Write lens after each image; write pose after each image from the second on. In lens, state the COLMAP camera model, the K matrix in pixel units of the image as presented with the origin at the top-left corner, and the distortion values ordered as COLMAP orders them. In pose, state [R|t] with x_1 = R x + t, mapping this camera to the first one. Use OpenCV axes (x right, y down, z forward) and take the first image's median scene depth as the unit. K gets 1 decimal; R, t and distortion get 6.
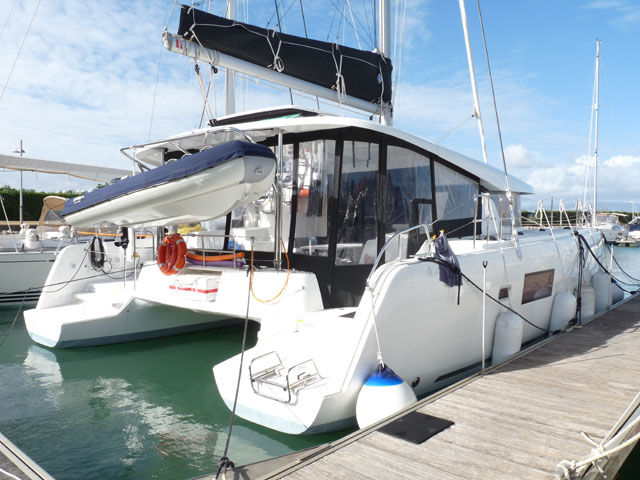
lens RADIAL K [[509.8, 0, 318.2], [0, 509.8, 241.4], [0, 0, 1]] dist [-0.039437, -0.011553]
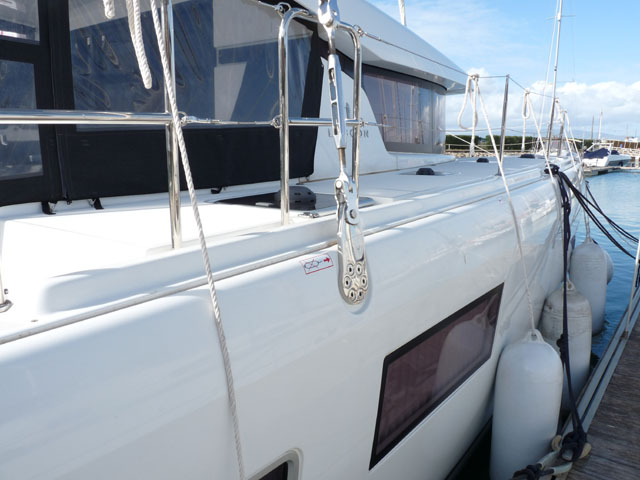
lens RADIAL K [[509.8, 0, 321.4], [0, 509.8, 240.4], [0, 0, 1]] dist [-0.039437, -0.011553]
pose [[0.995942, -0.013810, 0.088932, 0.073175], [0.000992, 0.989782, 0.142587, -0.005264], [-0.089992, -0.141920, 0.985779, 0.157469]]
